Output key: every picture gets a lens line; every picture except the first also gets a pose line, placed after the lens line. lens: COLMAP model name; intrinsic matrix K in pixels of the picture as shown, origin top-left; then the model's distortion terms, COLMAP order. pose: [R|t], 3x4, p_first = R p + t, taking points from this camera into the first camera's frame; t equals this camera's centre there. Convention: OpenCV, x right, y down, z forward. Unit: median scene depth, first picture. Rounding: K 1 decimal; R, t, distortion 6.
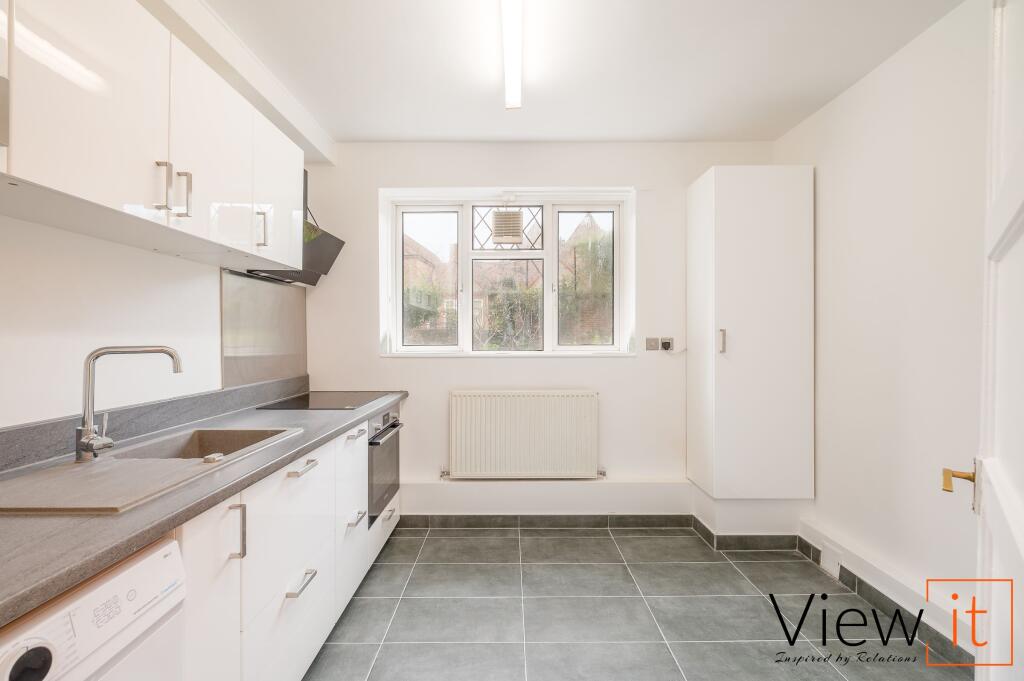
lens RADIAL K [[410.9, 0, 510.8], [0, 410.9, 337.5], [0, 0, 1]] dist [-0.000431, 0.000010]
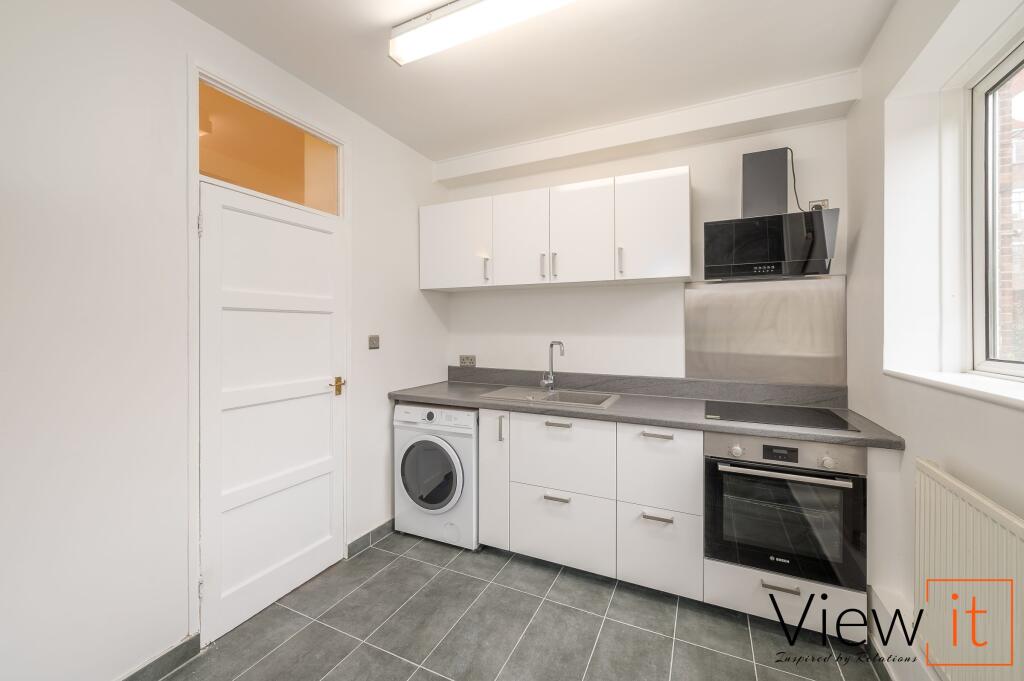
lens RADIAL K [[410.9, 0, 510.2], [0, 410.9, 331.5], [0, 0, 1]] dist [-0.000431, 0.000010]
pose [[-0.433105, 0.006225, -0.901322, 0.660257], [-0.004048, 0.999953, 0.008852, -0.026558], [0.901334, 0.007483, -0.433059, 1.047269]]
